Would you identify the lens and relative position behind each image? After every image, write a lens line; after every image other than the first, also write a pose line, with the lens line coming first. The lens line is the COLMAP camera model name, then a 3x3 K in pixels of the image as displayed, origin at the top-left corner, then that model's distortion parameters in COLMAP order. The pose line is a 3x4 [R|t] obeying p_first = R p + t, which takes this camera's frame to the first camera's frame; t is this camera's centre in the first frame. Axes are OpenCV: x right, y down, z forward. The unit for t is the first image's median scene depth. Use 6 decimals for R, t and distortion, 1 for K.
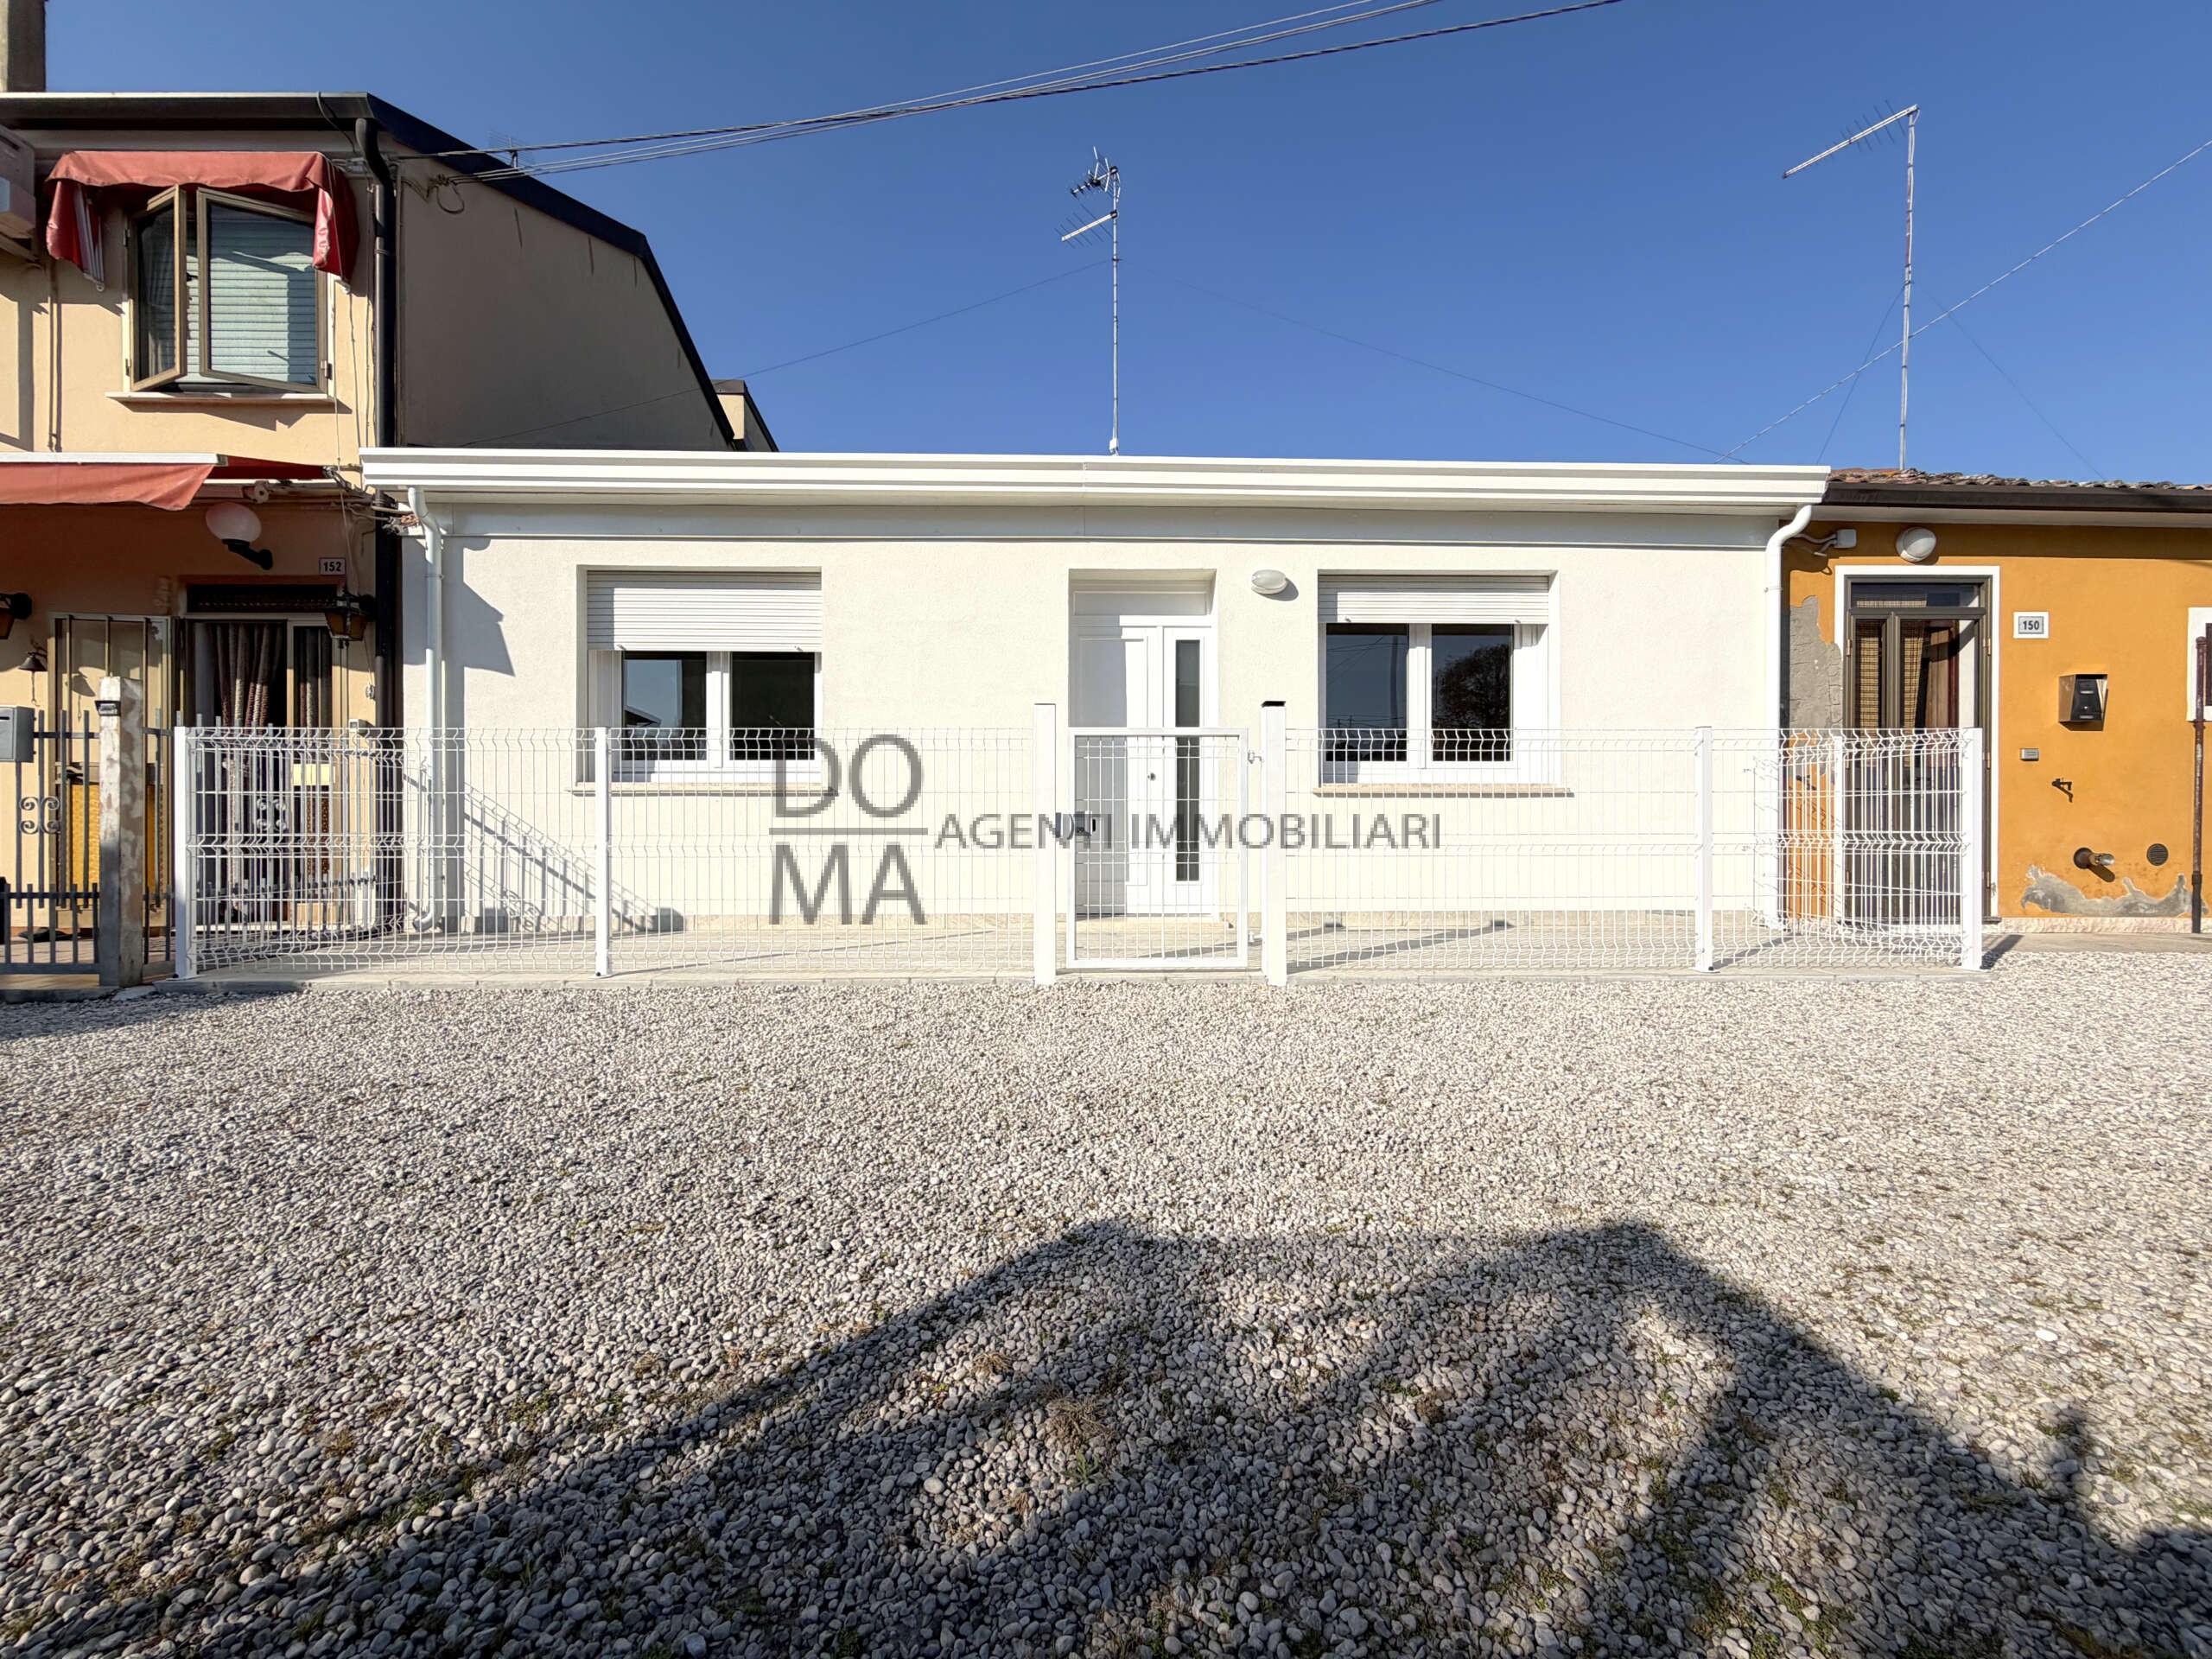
lens RADIAL K [[879.1, 0, 1096.9], [0, 879.1, 829.7], [0, 0, 1]] dist [0.000938, 0.000006]
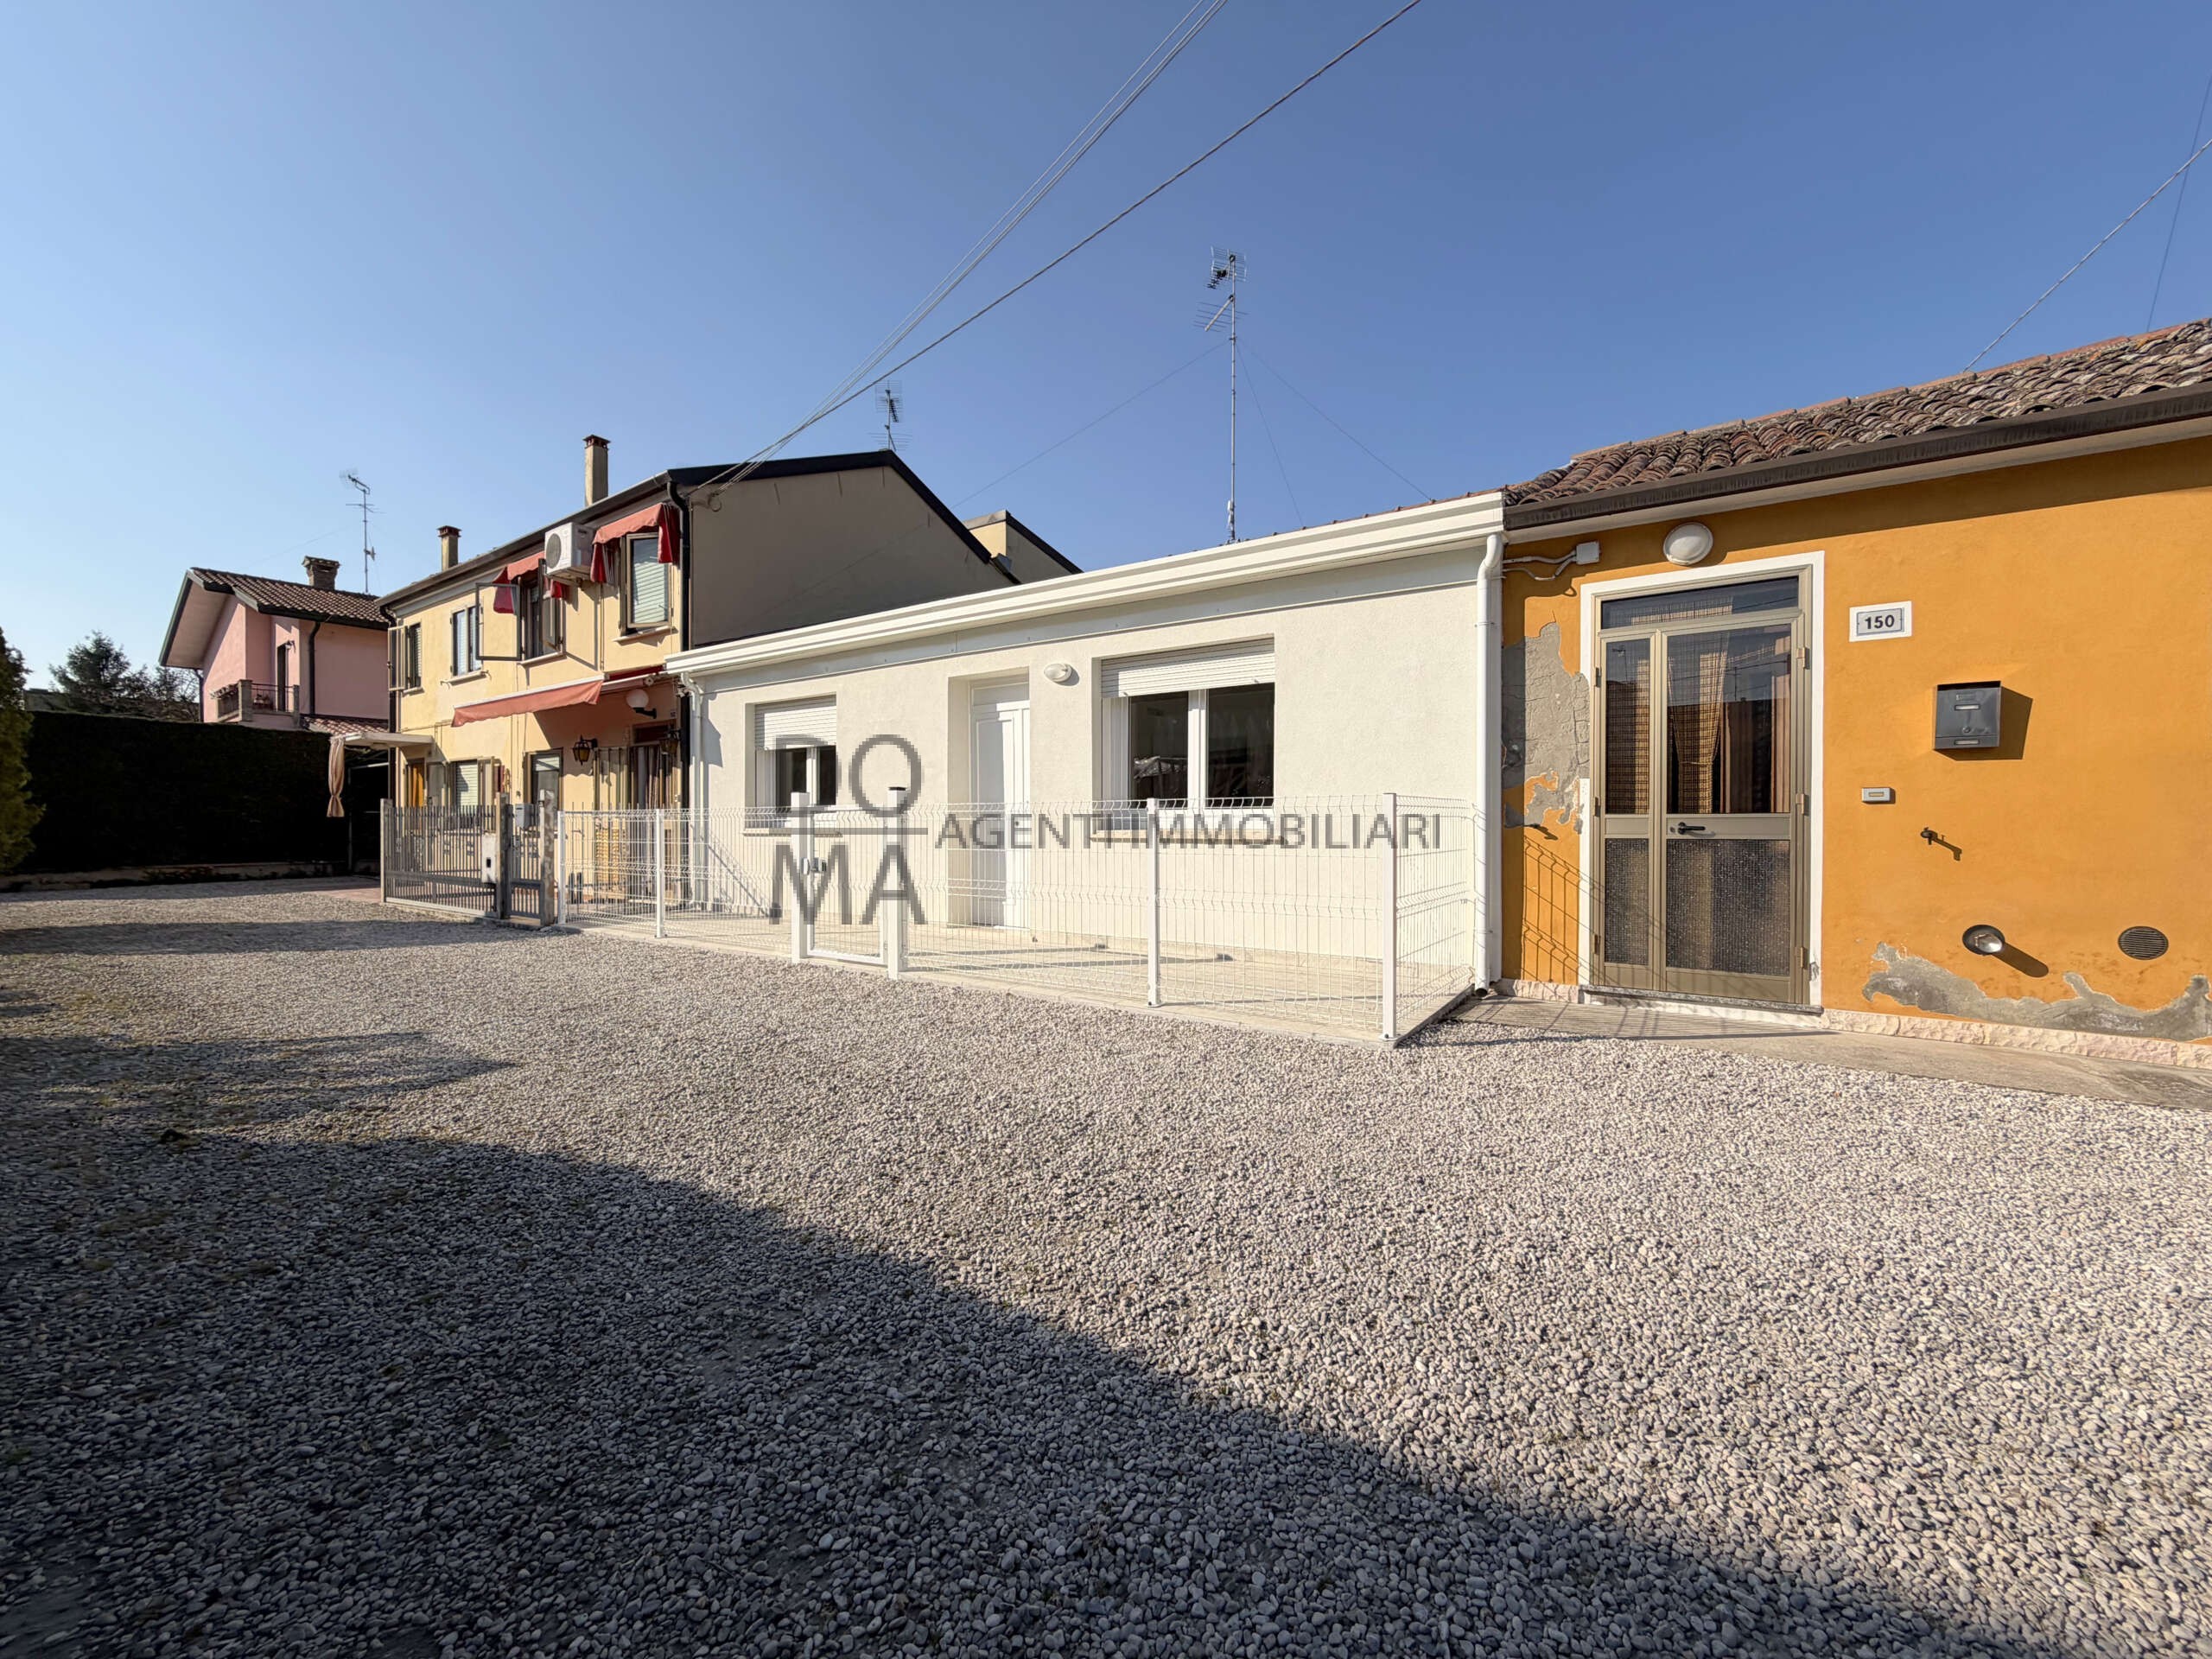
lens RADIAL K [[879.1, 0, 1096.9], [0, 879.1, 829.7], [0, 0, 1]] dist [0.000938, 0.000006]
pose [[0.807029, 0.004096, -0.590498, 1.000986], [-0.002193, 0.999990, 0.003939, -0.059642], [0.590508, -0.001884, 0.807030, 0.005233]]
